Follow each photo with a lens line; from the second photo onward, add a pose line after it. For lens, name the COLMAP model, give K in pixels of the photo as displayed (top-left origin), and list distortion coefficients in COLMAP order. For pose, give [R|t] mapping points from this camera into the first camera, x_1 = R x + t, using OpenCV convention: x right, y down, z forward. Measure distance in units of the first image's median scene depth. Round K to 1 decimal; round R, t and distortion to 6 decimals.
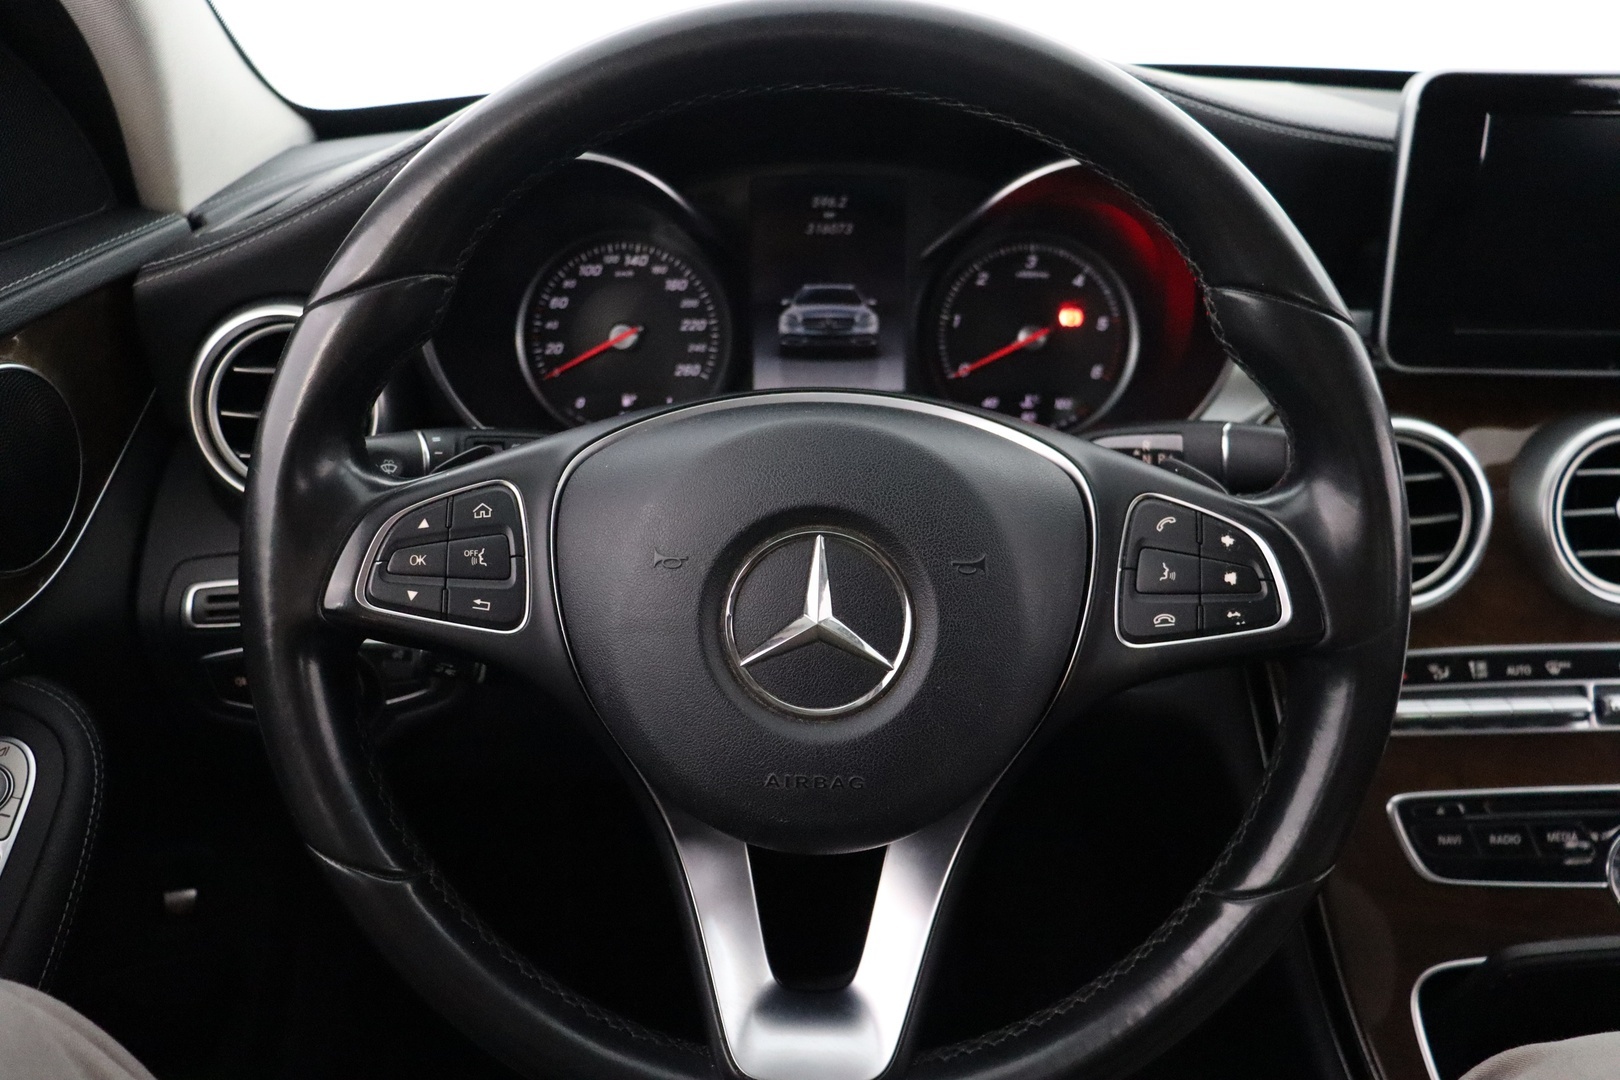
lens RADIAL K [[1309.4, 0, 818.1], [0, 1309.4, 566.4], [0, 0, 1]] dist [-0.167126, 0.094352]
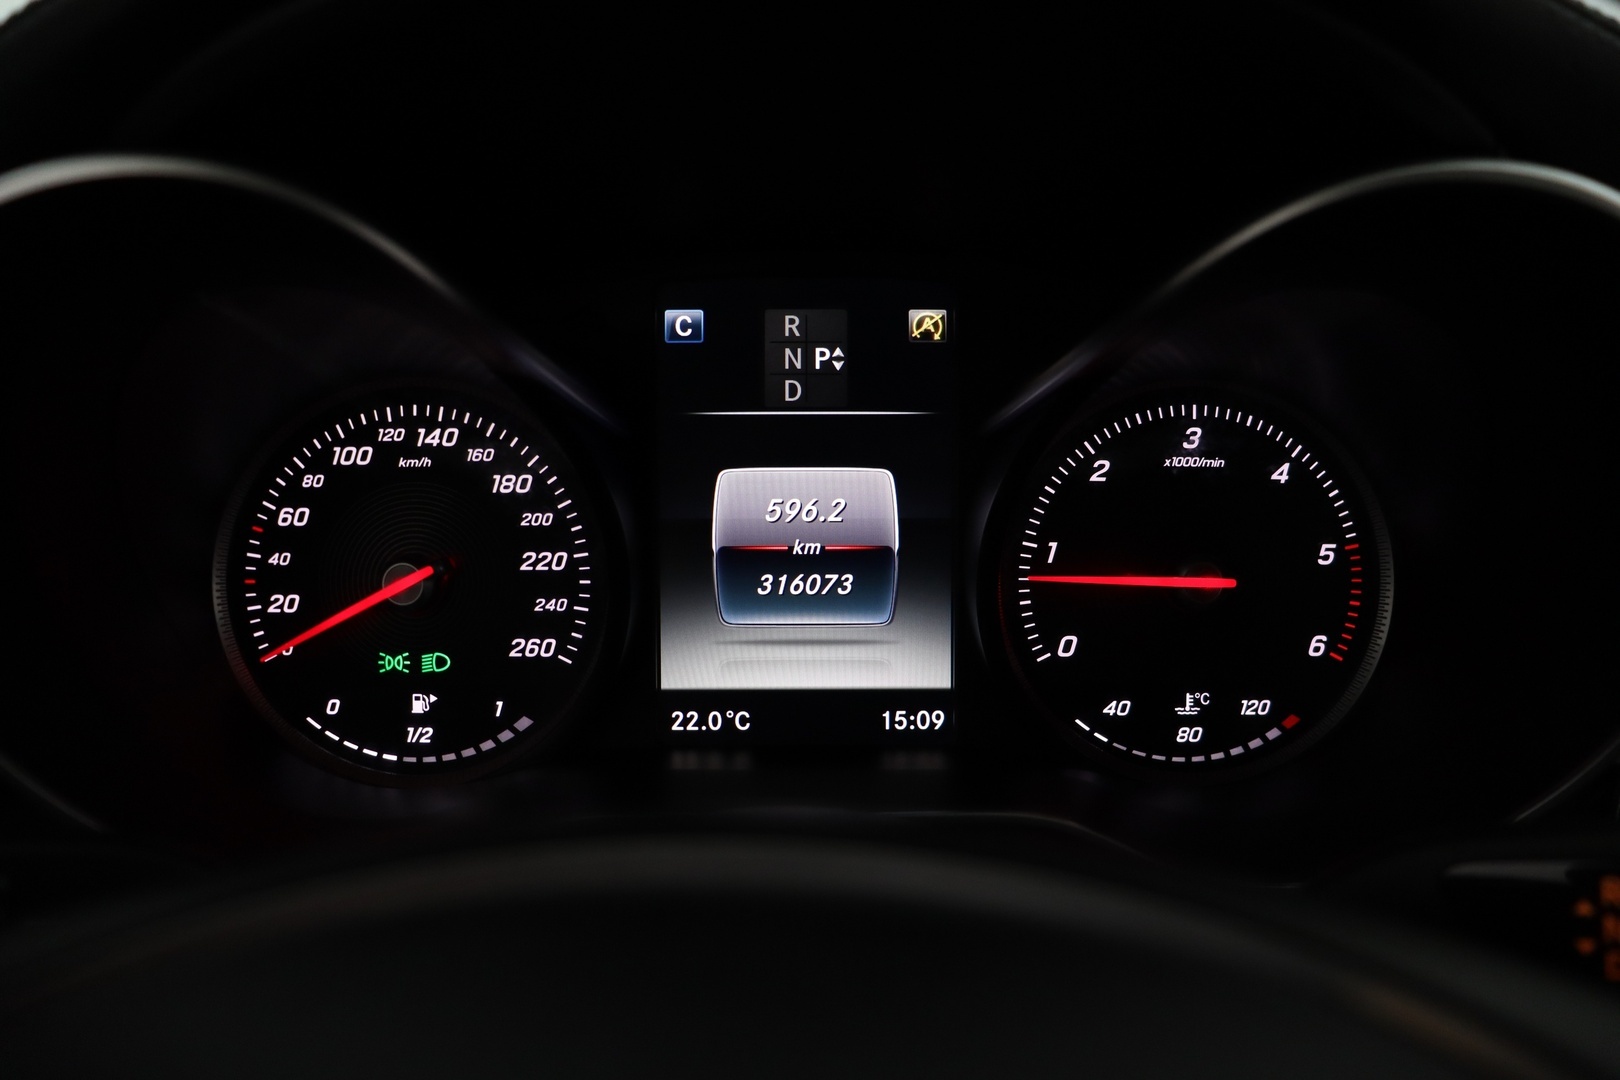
lens RADIAL K [[1309.4, 0, 882.8], [0, 1309.4, 562.8], [0, 0, 1]] dist [-0.167126, 0.094352]
pose [[0.999762, -0.001964, 0.021716, 0.028075], [0.005240, 0.988392, -0.151833, -0.106973], [-0.021166, 0.151911, 0.988168, 0.492558]]
